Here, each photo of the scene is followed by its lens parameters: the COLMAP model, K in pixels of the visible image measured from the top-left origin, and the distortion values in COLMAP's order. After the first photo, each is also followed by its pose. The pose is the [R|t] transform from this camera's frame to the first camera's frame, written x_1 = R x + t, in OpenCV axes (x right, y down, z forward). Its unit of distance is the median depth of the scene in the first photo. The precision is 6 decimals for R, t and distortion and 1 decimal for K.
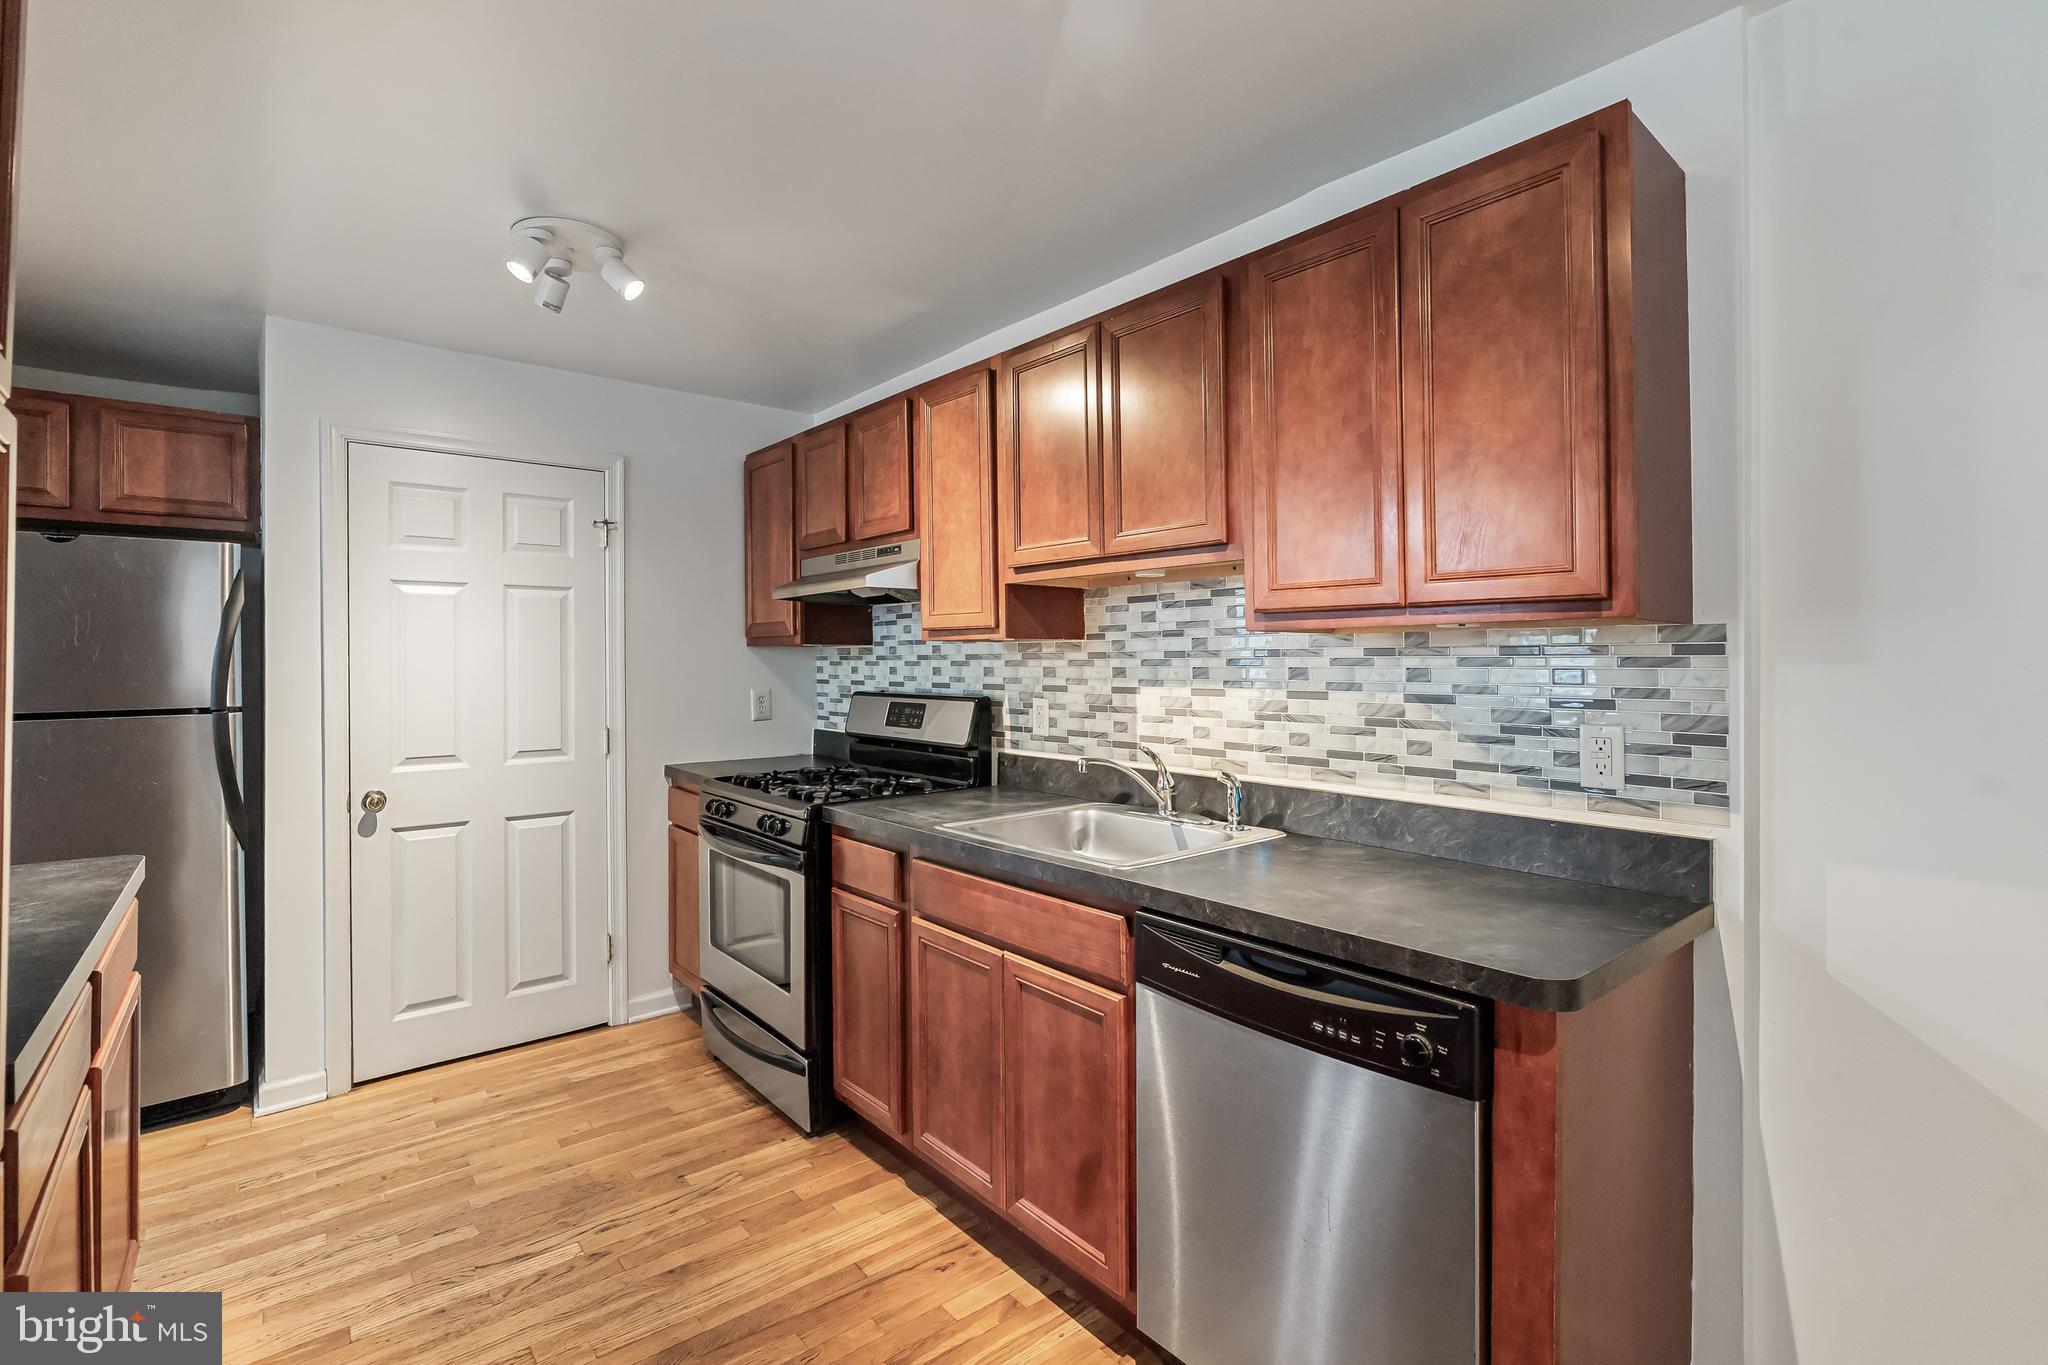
lens RADIAL K [[934.6, 0, 1009.0], [0, 934.6, 667.0], [0, 0, 1]] dist [-0.004171, -0.000397]
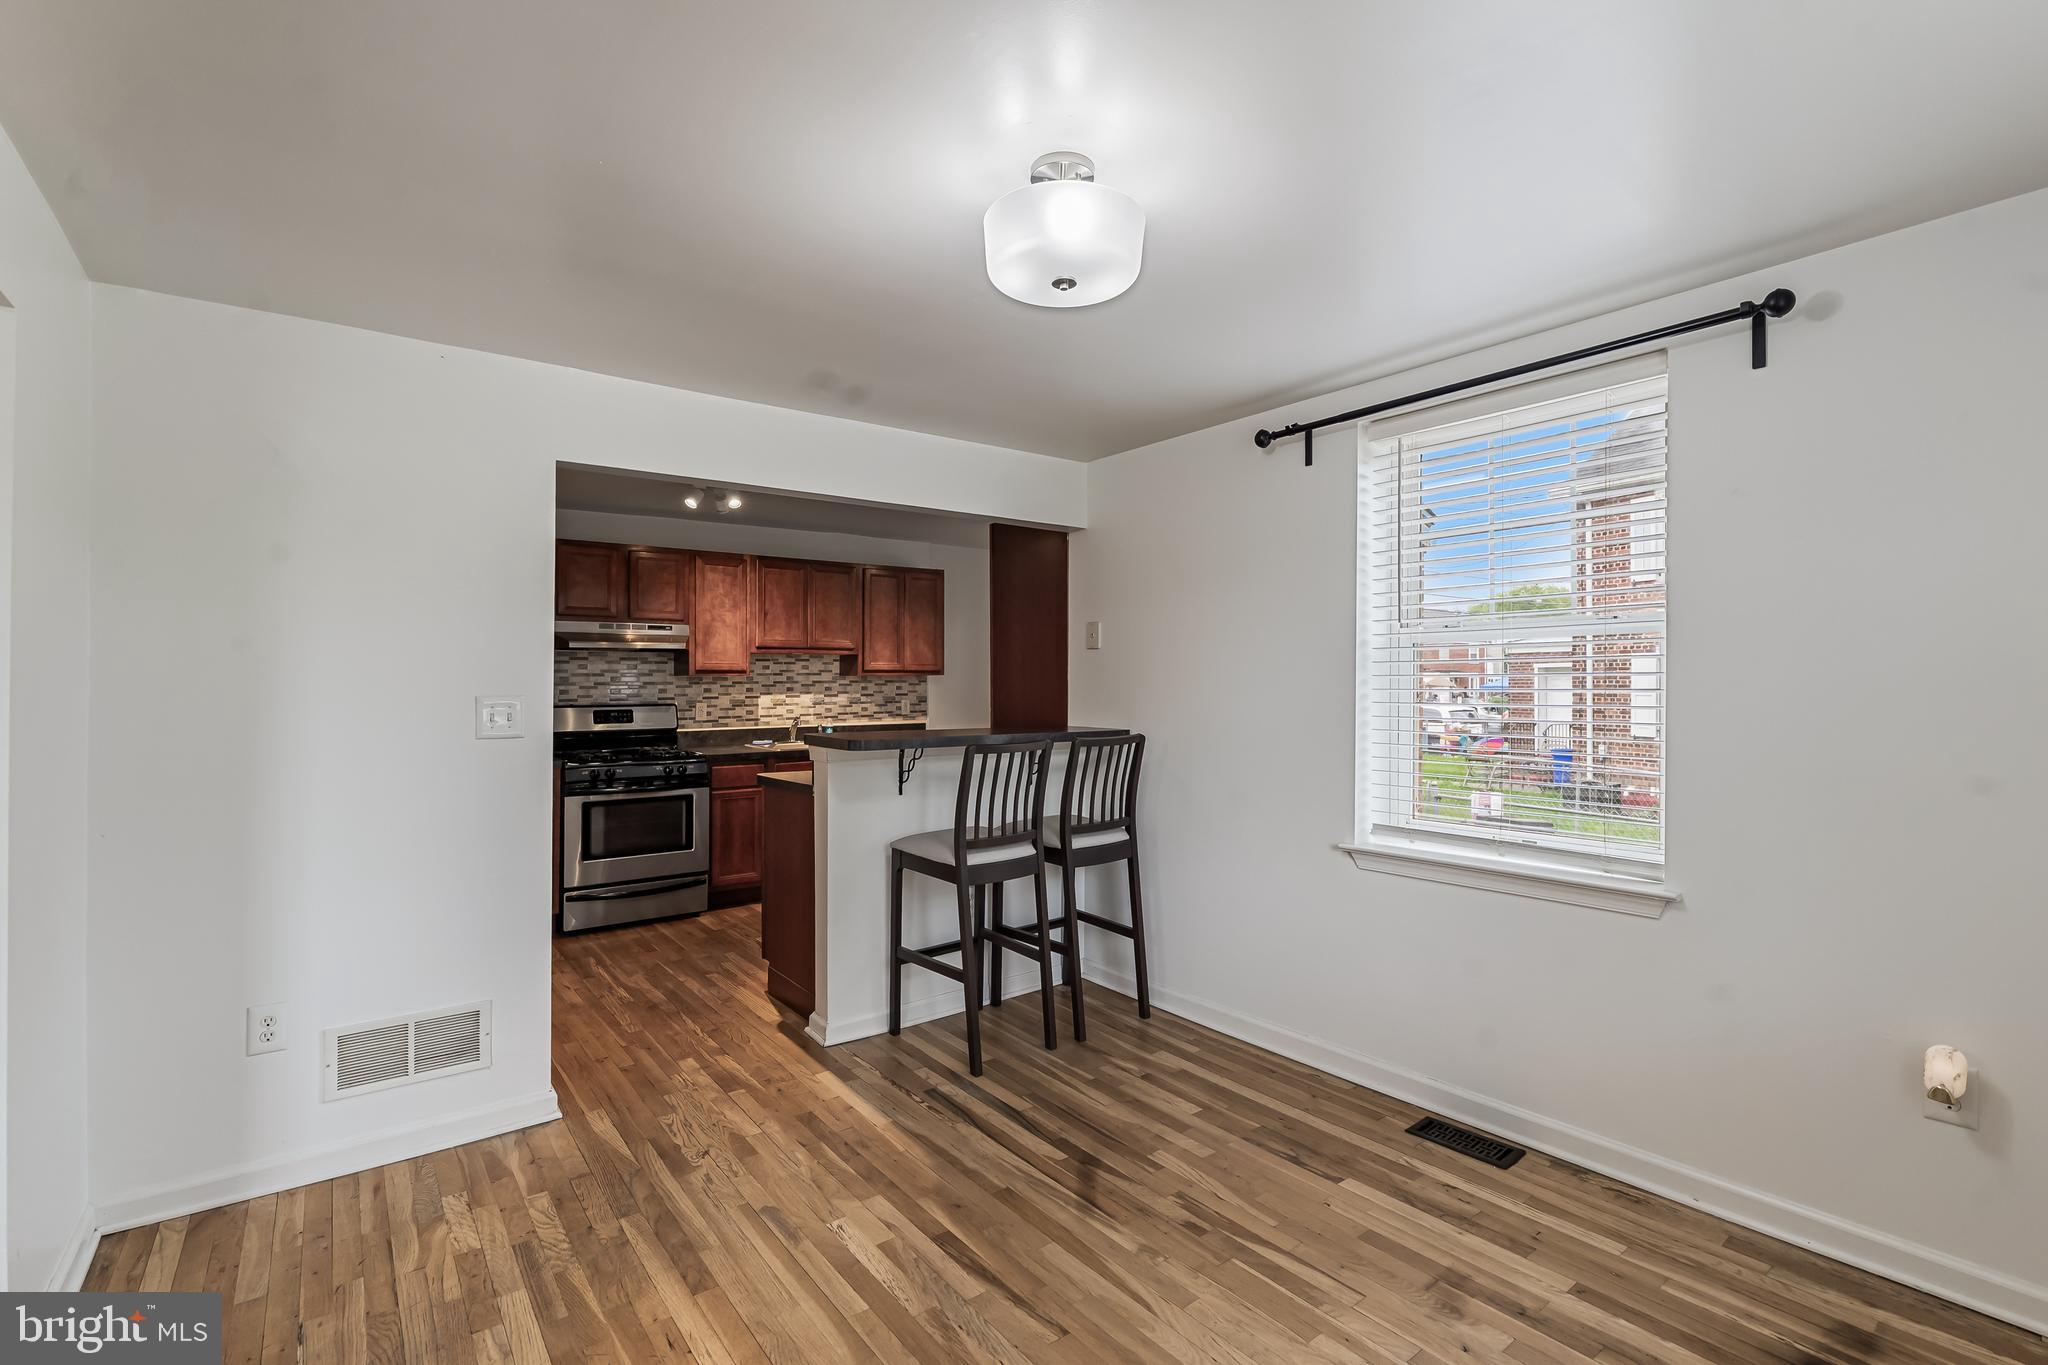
lens RADIAL K [[921.7, 0, 1024.0], [0, 921.7, 673.2], [0, 0, 1]] dist [-0.003417, 0.000475]
pose [[0.035946, 0.013419, 0.999264, -2.384886], [0.013933, 0.999806, -0.013927, 0.006656], [-0.999257, 0.014424, 0.035752, 0.222239]]
